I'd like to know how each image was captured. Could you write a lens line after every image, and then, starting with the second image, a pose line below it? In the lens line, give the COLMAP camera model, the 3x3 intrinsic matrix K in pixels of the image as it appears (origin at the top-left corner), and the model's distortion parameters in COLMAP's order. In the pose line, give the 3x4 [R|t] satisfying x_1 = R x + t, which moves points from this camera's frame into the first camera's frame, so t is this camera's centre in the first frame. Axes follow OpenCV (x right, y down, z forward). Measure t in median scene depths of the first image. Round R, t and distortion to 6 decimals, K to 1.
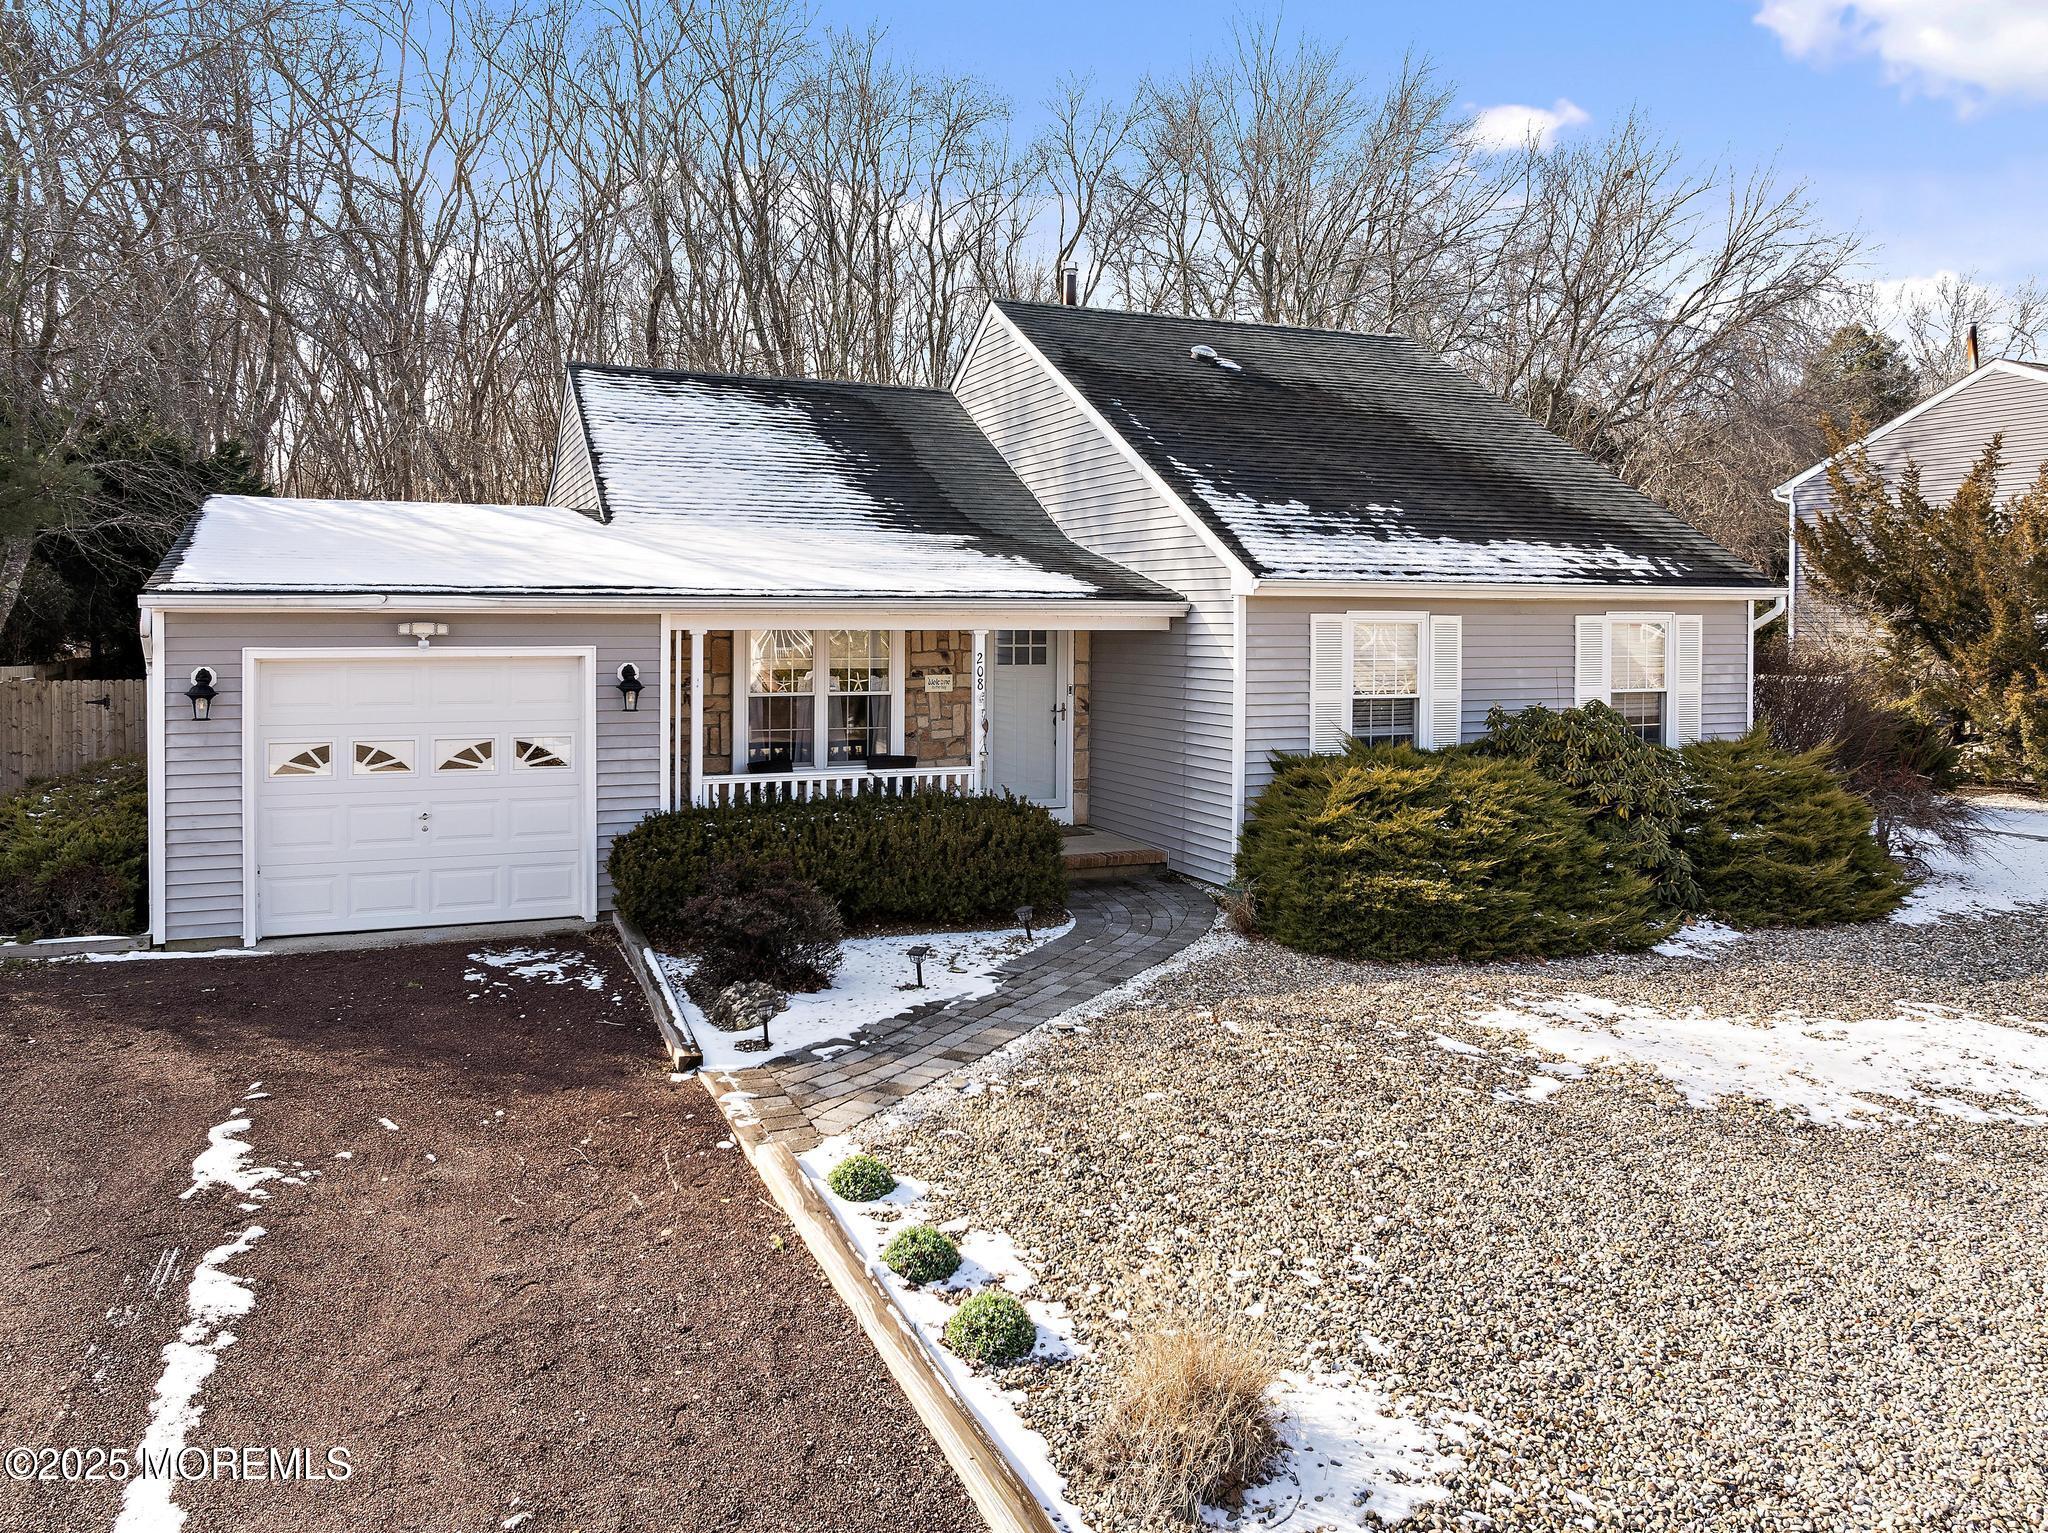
lens RADIAL K [[1444.5, 0, 1017.2], [0, 1444.5, 762.9], [0, 0, 1]] dist [-0.048644, 0.017295]
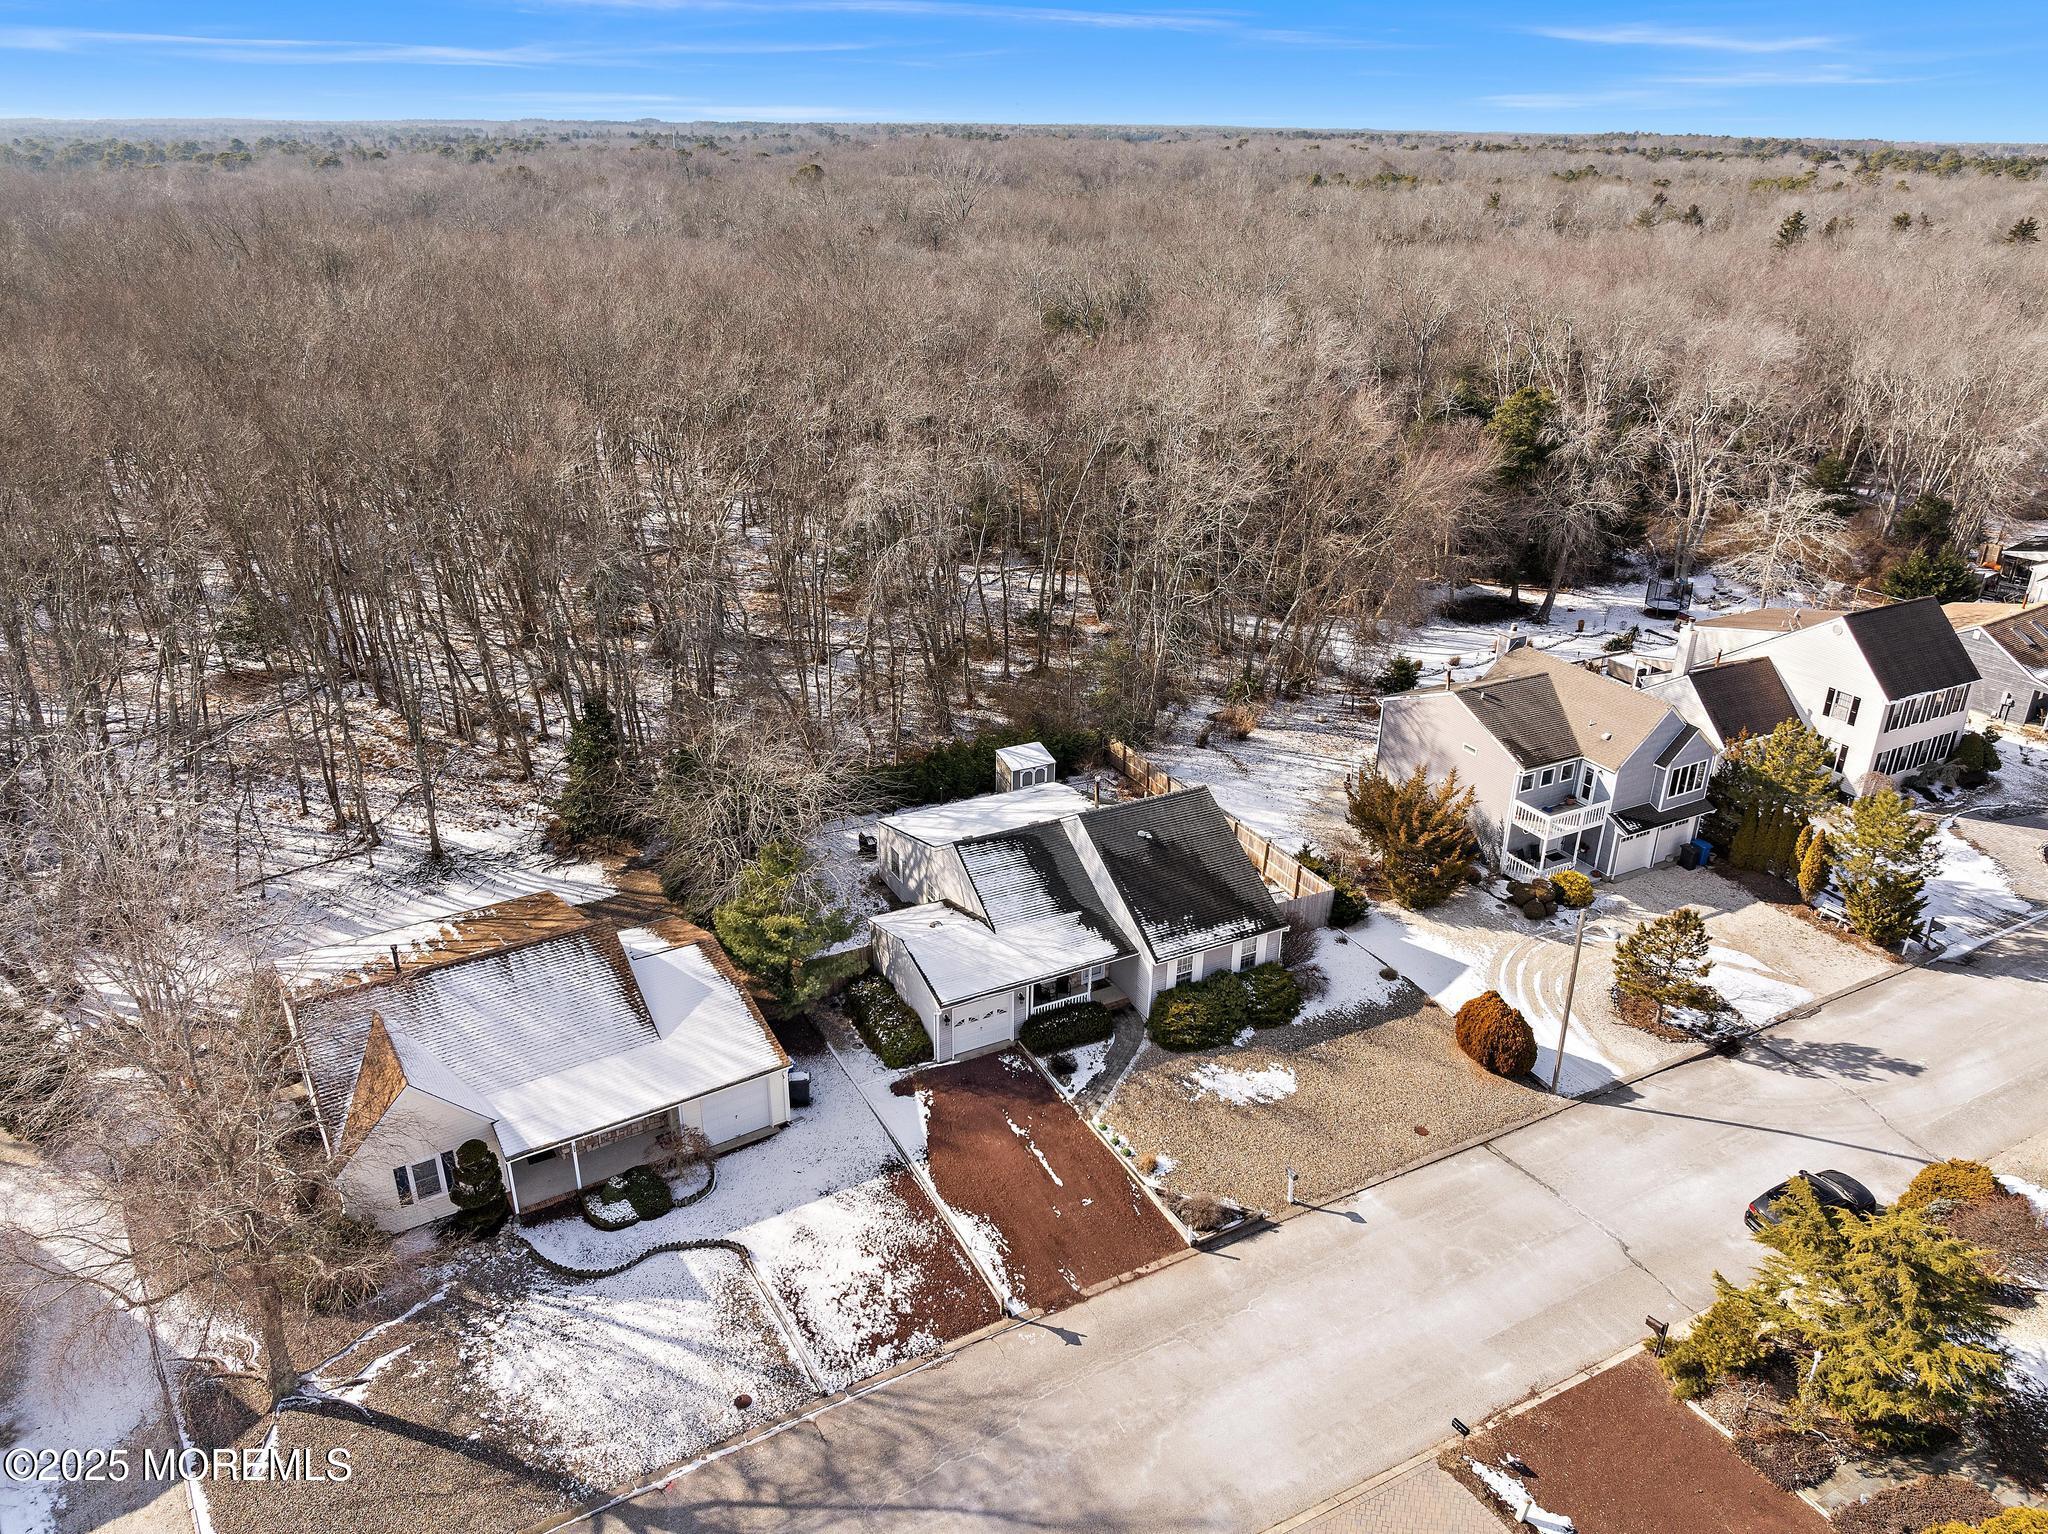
lens RADIAL K [[1444.5, 0, 1026.0], [0, 1444.5, 759.2], [0, 0, 1]] dist [-0.048644, 0.017295]
pose [[0.995628, -0.027039, 0.089405, -0.686543], [-0.002679, 0.948524, 0.316693, -2.382420], [-0.093366, -0.315548, 0.944305, -3.324007]]
